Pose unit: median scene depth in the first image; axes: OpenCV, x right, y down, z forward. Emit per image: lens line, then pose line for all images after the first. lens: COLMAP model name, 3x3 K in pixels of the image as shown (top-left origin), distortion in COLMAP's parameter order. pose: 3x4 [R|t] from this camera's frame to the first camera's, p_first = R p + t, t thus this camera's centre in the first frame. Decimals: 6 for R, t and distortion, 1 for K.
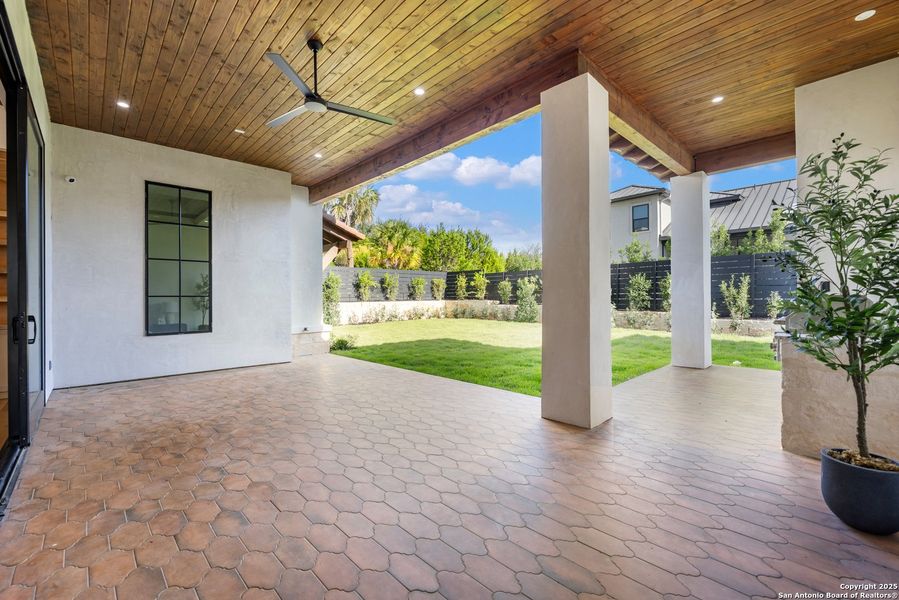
lens RADIAL K [[366.0, 0, 449.8], [0, 366.0, 297.4], [0, 0, 1]] dist [0.000414, 0.000163]
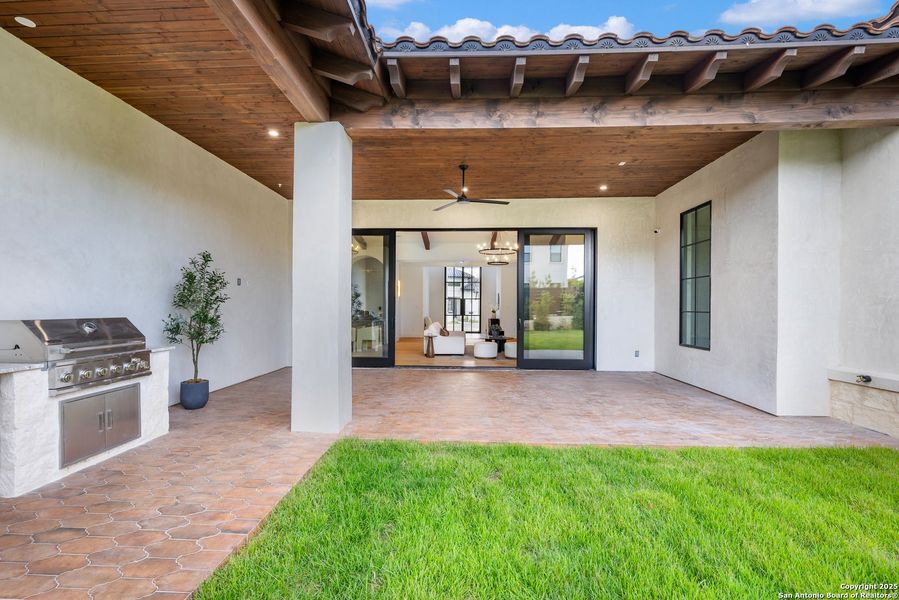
lens RADIAL K [[405.0, 0, 449.5], [0, 405.0, 300.0], [0, 0, 1]] dist [0.000491, -0.000091]
pose [[-0.742991, -0.010041, -0.669226, 0.530166], [-0.002202, 0.999919, -0.012558, -0.020436], [0.669298, -0.007857, -0.742953, 1.316533]]
